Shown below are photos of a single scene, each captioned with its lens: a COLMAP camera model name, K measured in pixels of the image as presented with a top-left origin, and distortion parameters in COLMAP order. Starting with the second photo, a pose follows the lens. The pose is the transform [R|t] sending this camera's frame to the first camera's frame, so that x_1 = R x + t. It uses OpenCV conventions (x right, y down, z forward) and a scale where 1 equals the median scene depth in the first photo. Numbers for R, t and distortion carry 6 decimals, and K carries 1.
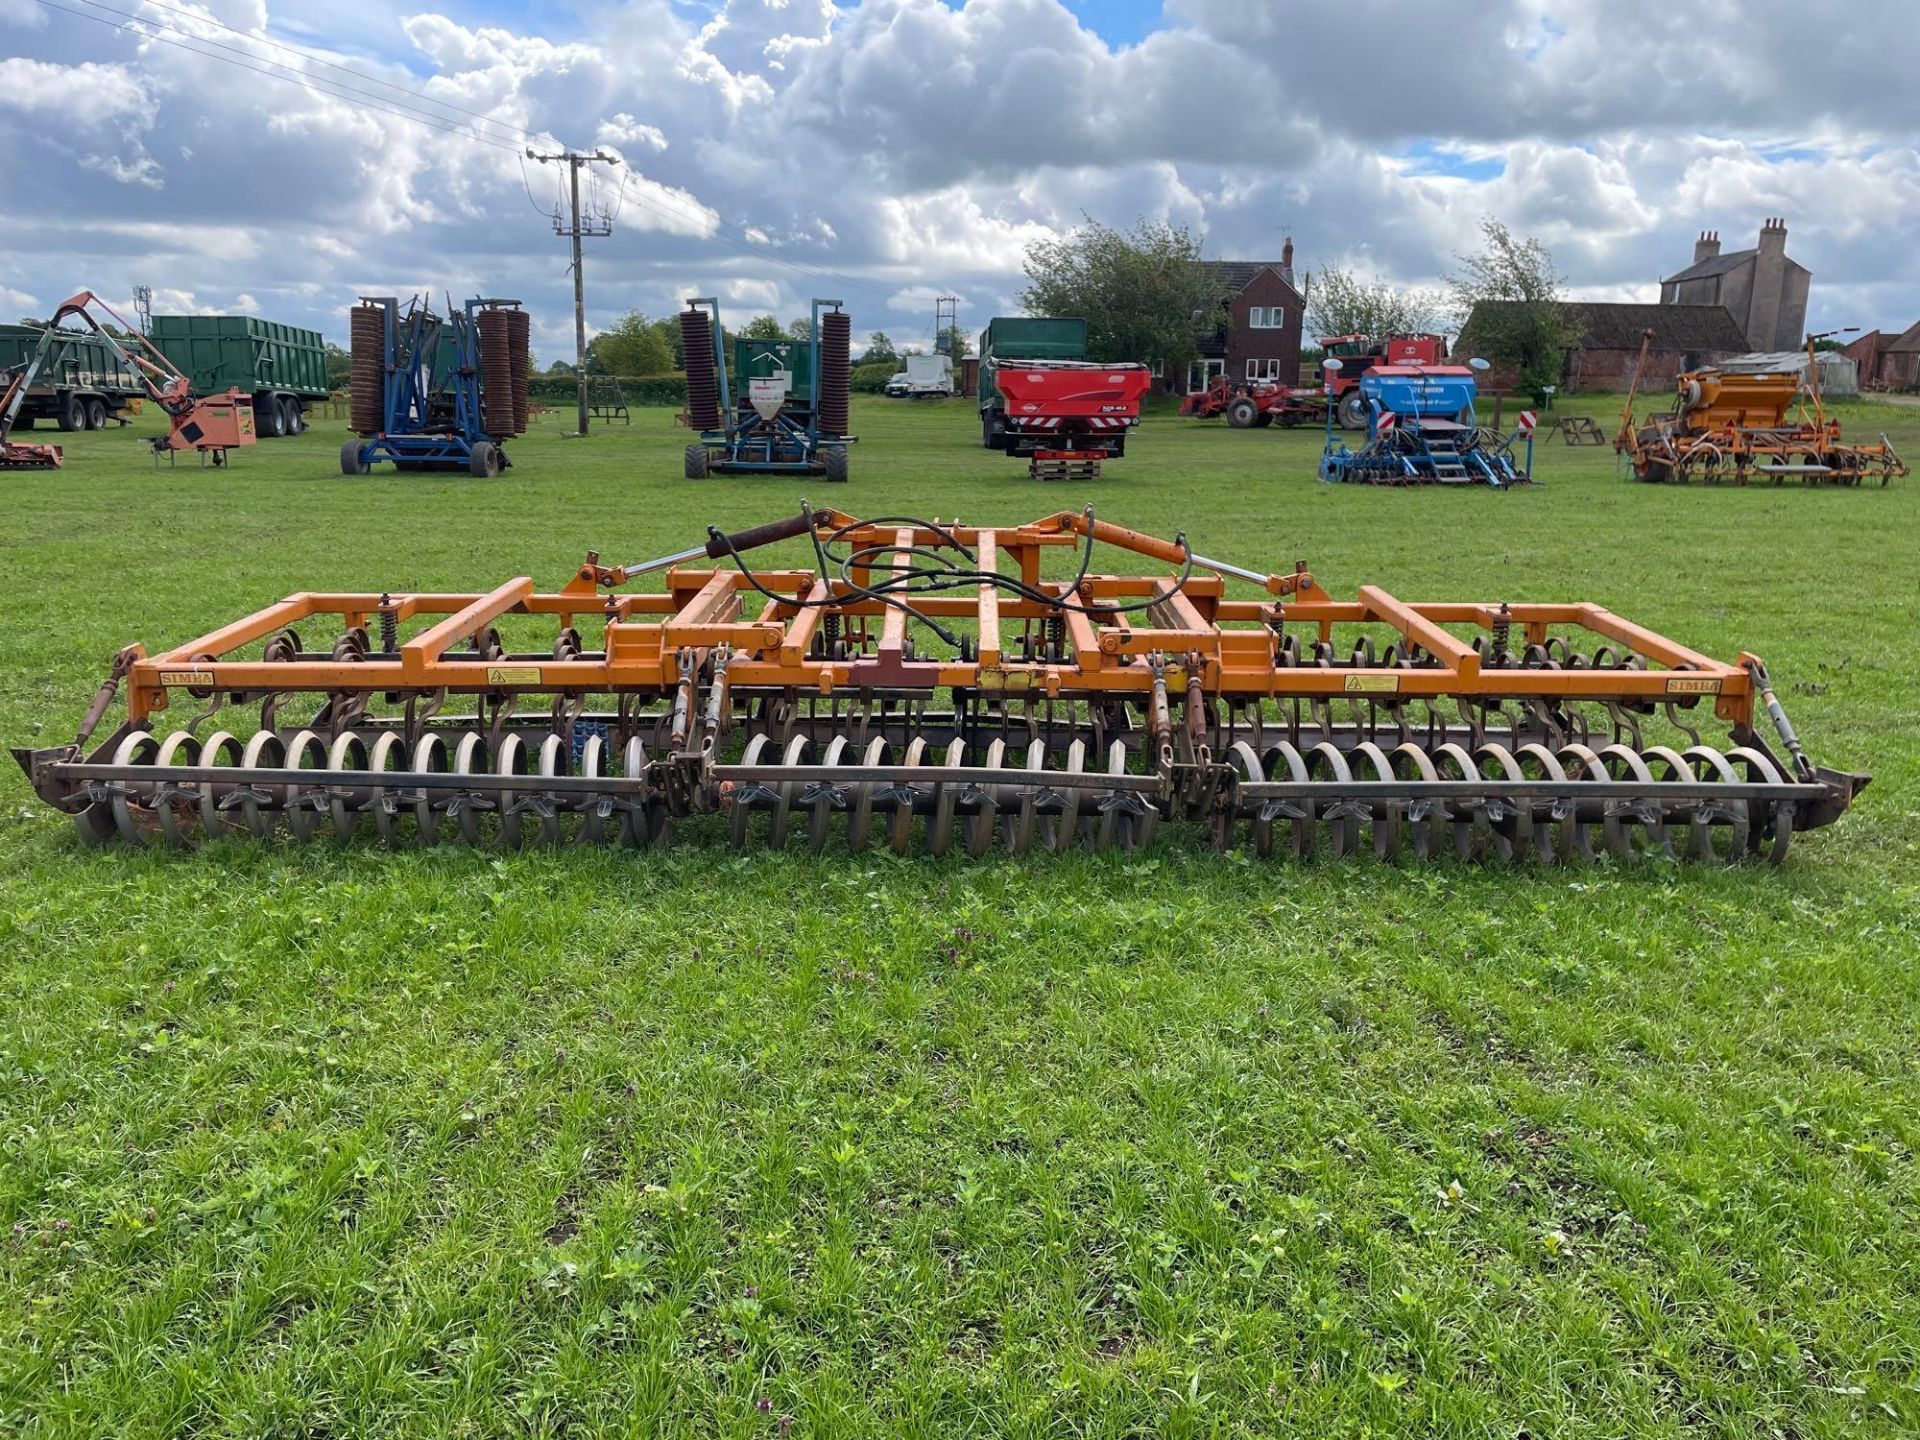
lens RADIAL K [[1442.4, 0, 960.0], [0, 1442.4, 721.5], [0, 0, 1]] dist [0.089653, -0.110944]
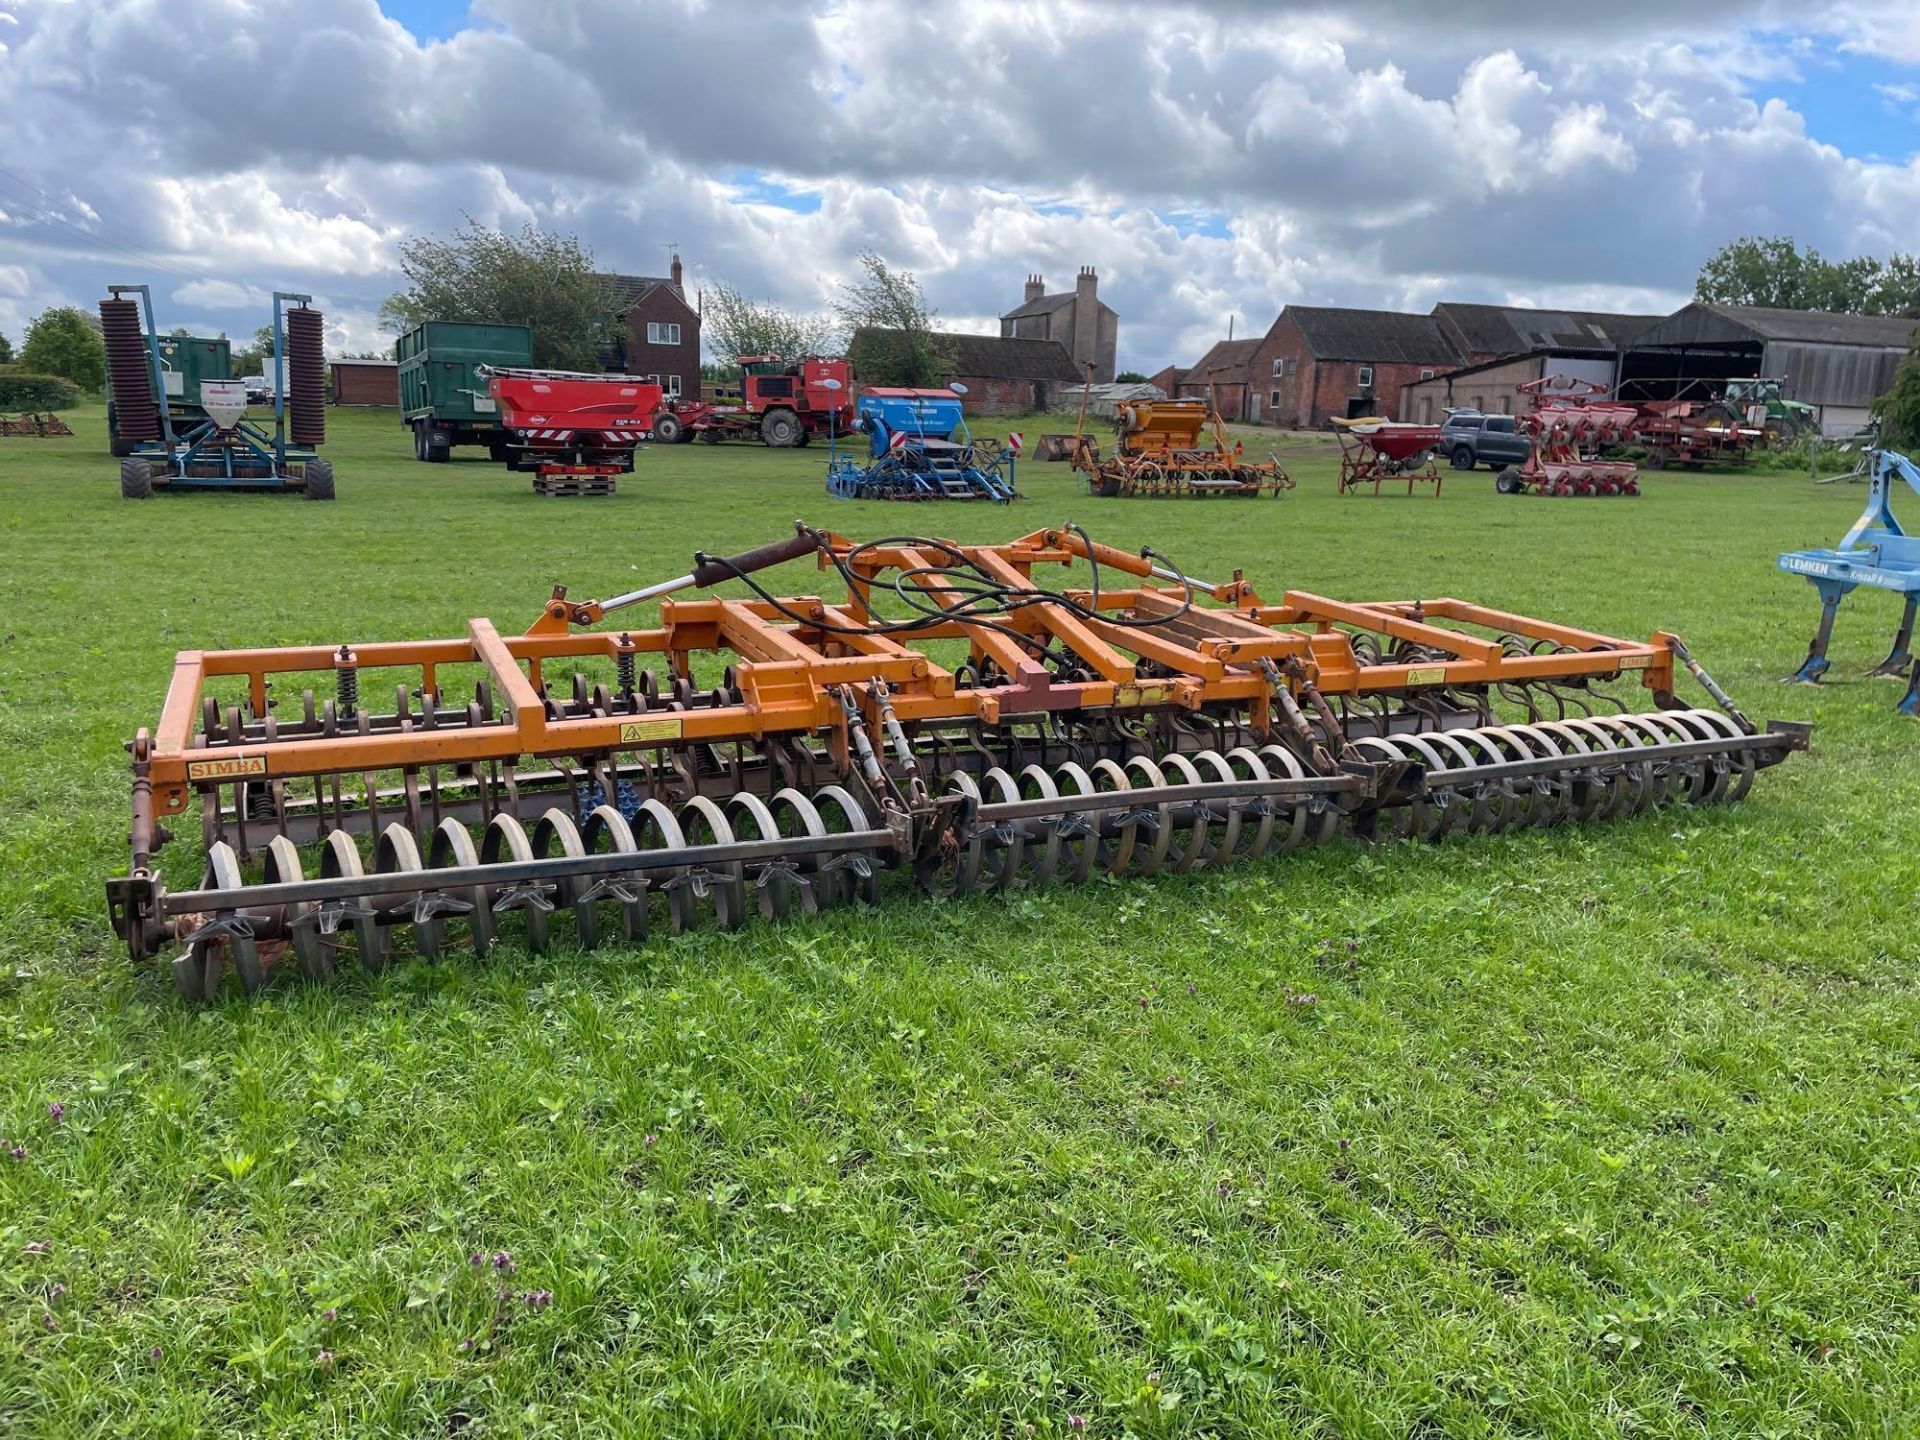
lens RADIAL K [[1442.4, 0, 974.9], [0, 1442.4, 720.2], [0, 0, 1]] dist [0.089653, -0.110944]
pose [[0.905650, -0.075528, 0.417246, -0.103397], [0.080131, 0.996763, 0.006500, -0.005866], [-0.416386, 0.027547, 0.908771, 0.029053]]
